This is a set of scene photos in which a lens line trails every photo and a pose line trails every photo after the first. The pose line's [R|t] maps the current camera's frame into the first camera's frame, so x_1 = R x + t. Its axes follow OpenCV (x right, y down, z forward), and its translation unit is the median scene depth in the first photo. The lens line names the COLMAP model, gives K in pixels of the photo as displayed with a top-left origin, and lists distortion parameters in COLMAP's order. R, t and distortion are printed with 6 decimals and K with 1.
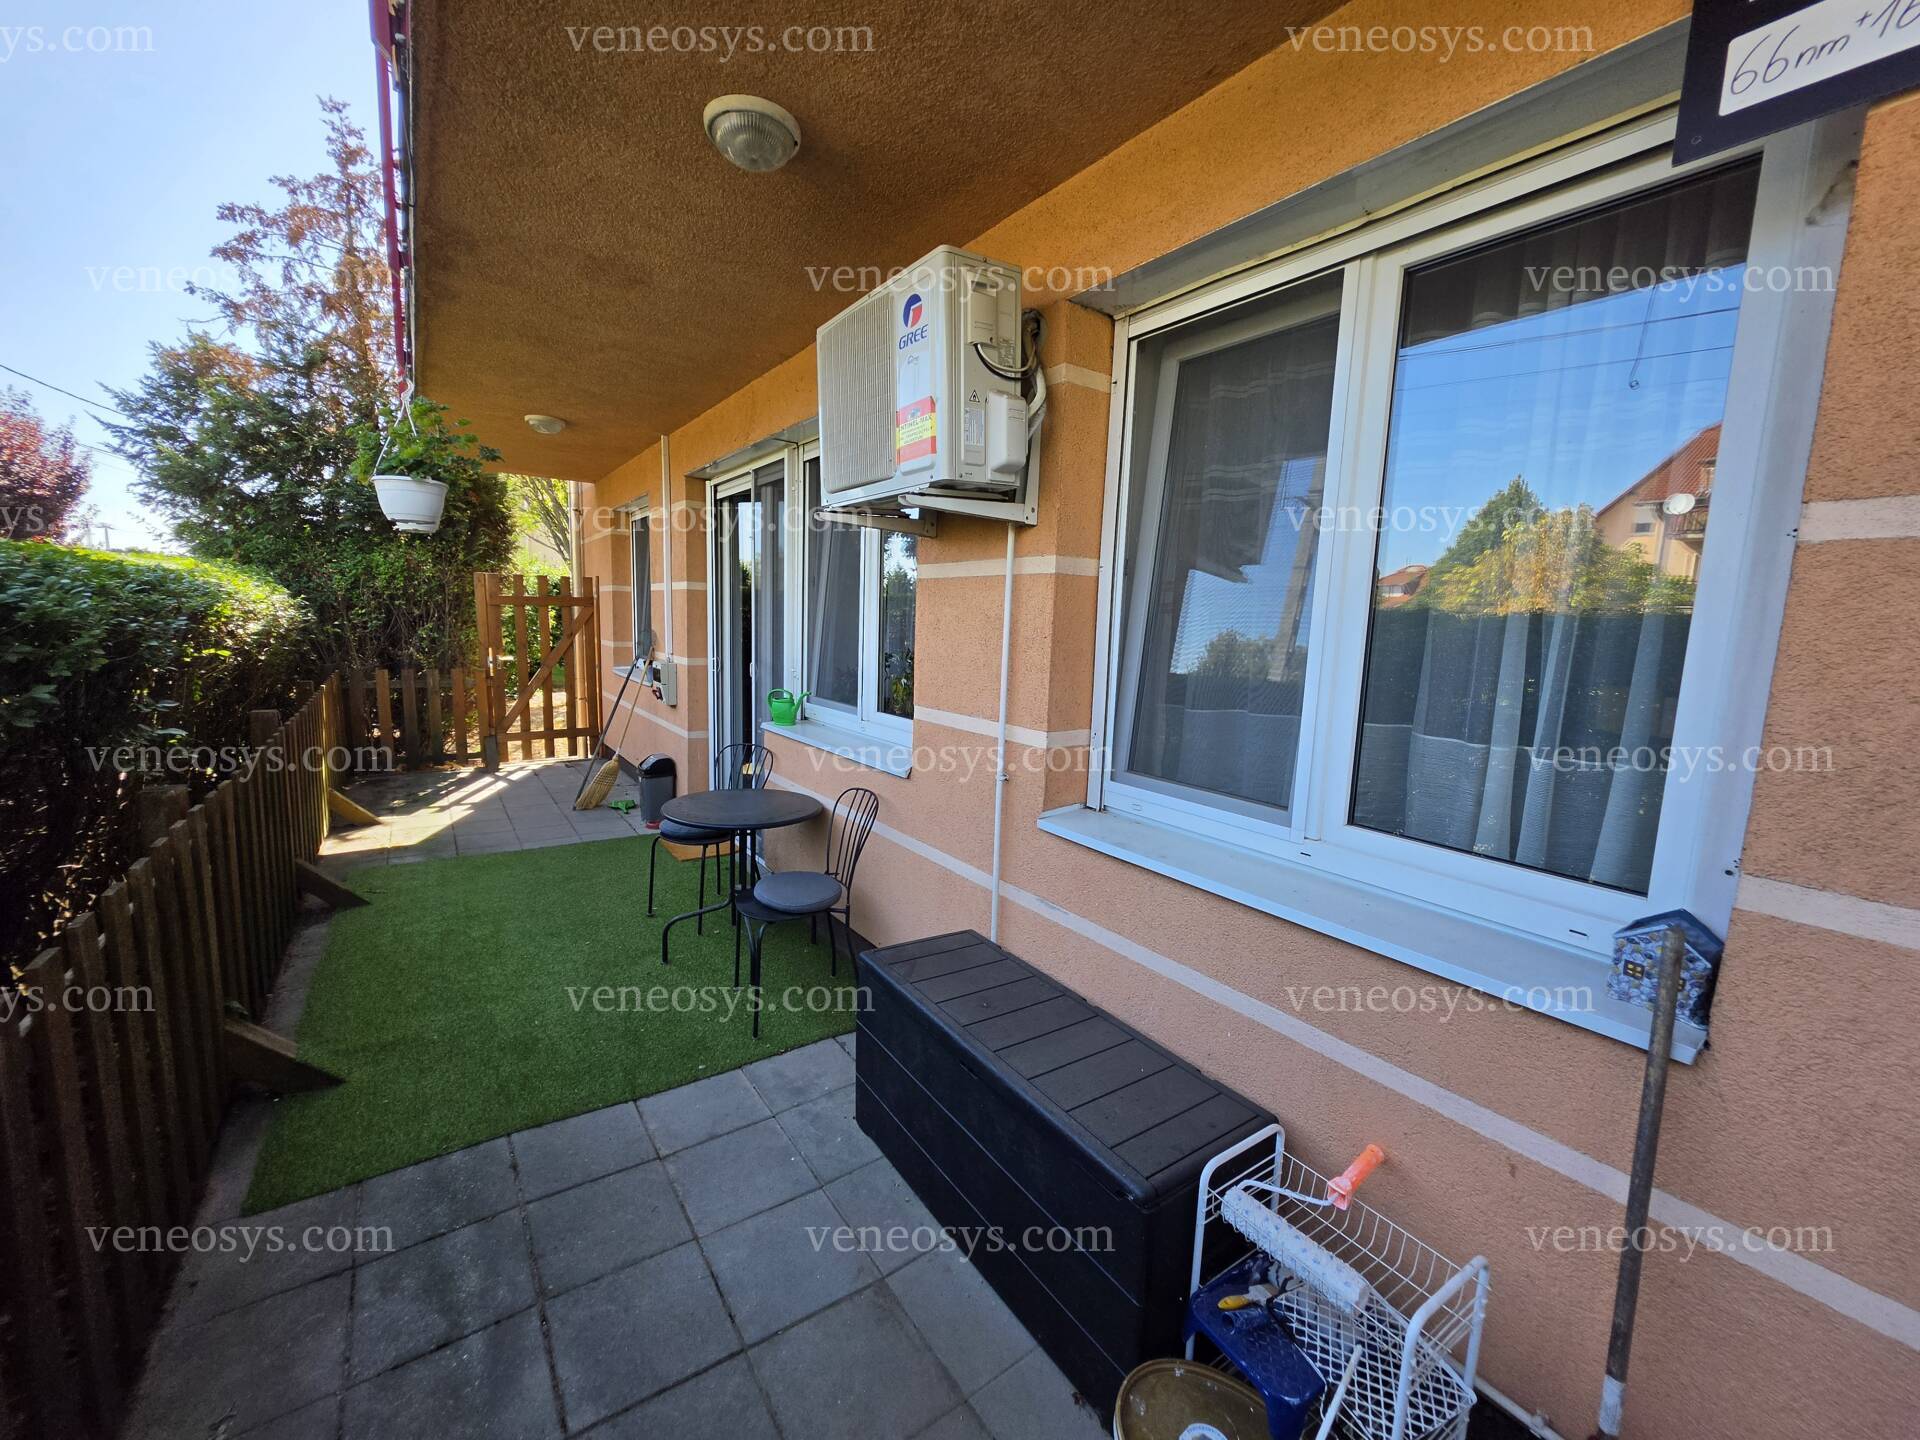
lens RADIAL K [[767.9, 0, 962.6], [0, 767.9, 714.5], [0, 0, 1]] dist [0.000276, 0.000603]
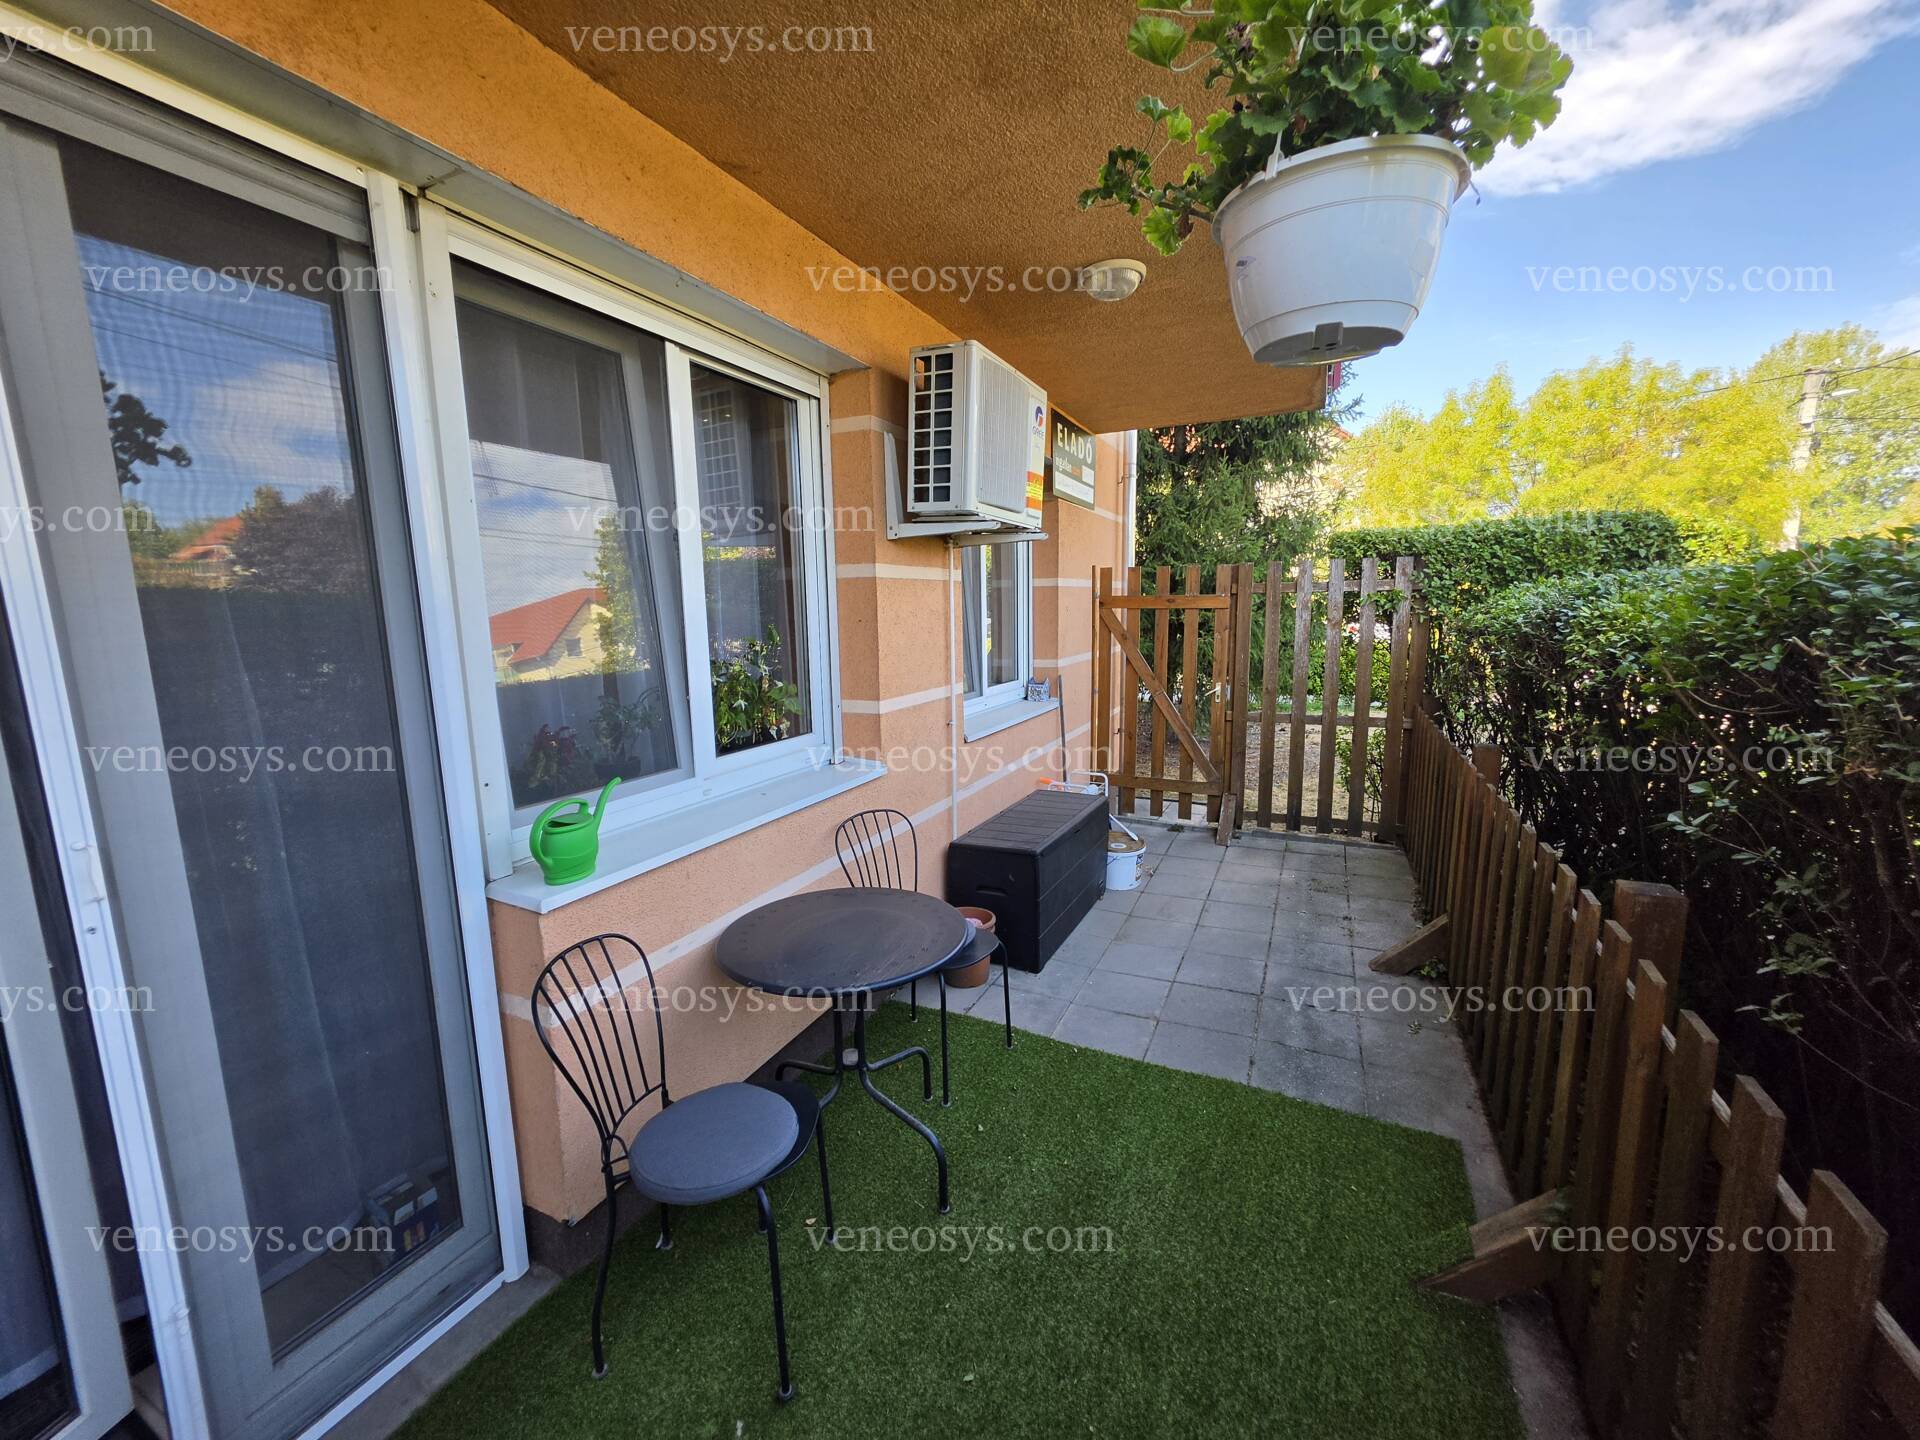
lens RADIAL K [[767.9, 0, 962.6], [0, 767.9, 714.5], [0, 0, 1]] dist [0.000276, 0.000603]
pose [[-0.502017, -0.133796, 0.854445, -1.281784], [0.117872, 0.968157, 0.220856, -0.267125], [-0.856787, 0.211589, -0.470261, 1.793827]]
